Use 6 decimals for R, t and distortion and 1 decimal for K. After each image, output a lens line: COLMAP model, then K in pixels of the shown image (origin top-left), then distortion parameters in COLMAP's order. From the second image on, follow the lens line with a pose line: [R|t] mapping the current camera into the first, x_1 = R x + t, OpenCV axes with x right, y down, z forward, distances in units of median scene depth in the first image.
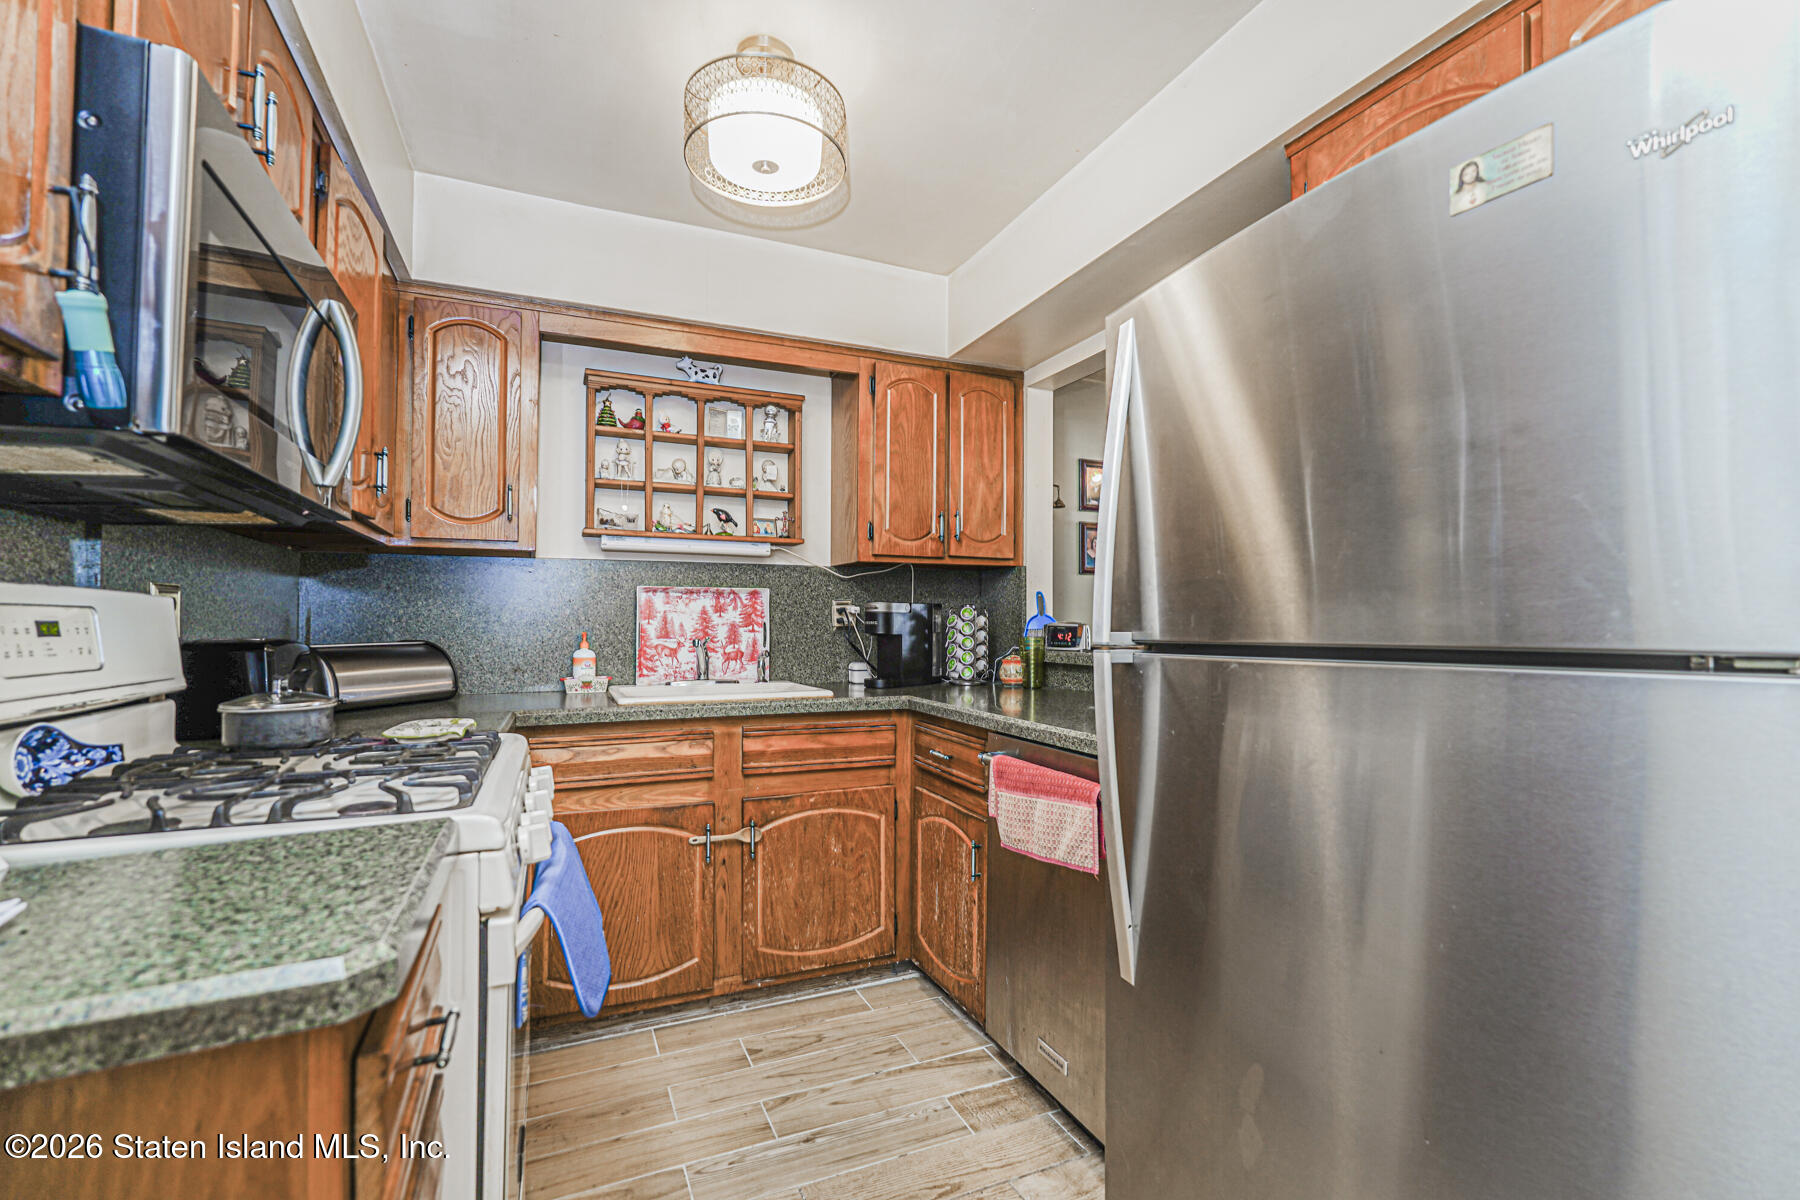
lens RADIAL K [[800.7, 0, 900.9], [0, 800.7, 603.8], [0, 0, 1]] dist [-0.003775, 0.004892]
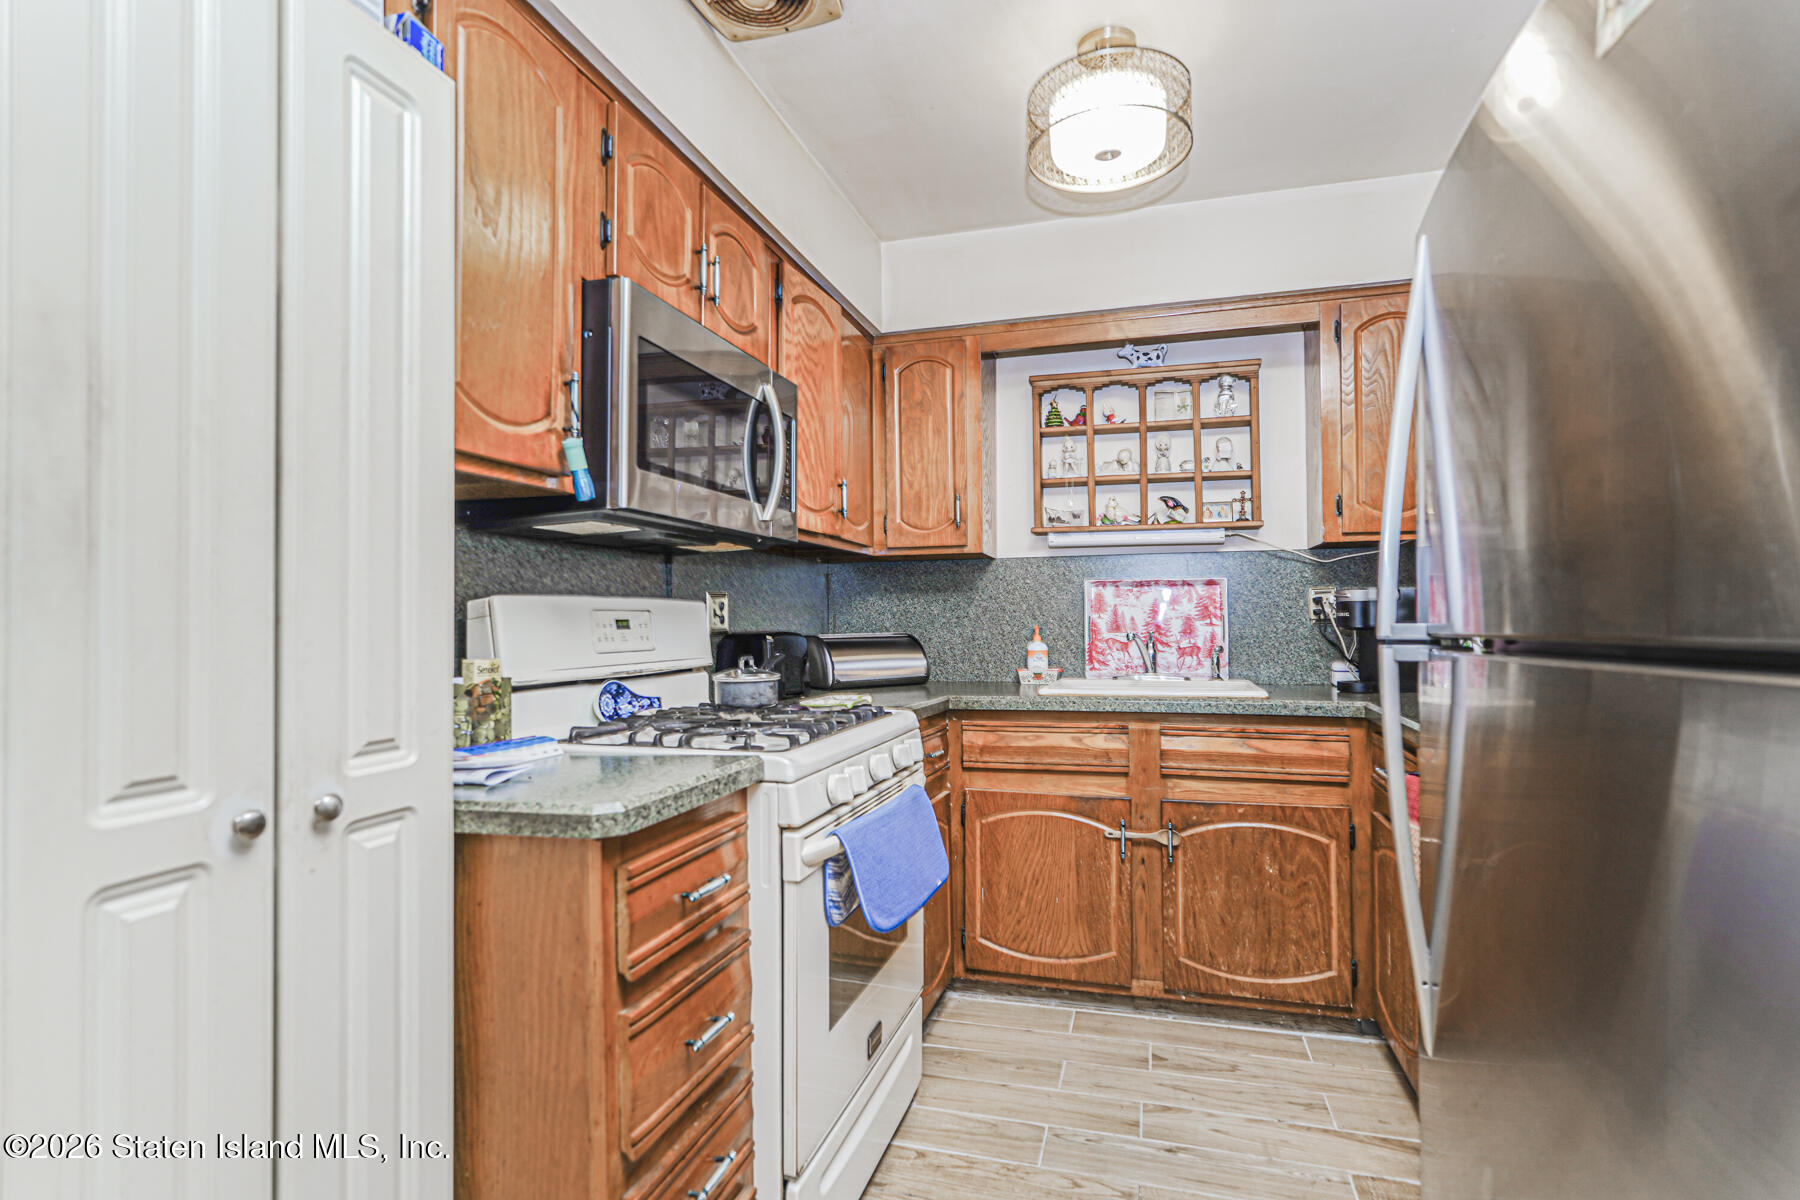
lens RADIAL K [[903.0, 0, 908.2], [0, 903.0, 598.1], [0, 0, 1]] dist [0.005894, 0.002118]
pose [[0.772909, -0.021075, -0.634167, 0.258012], [0.023822, 0.999707, -0.004188, -0.000126], [0.634070, -0.011870, 0.773185, -0.029397]]
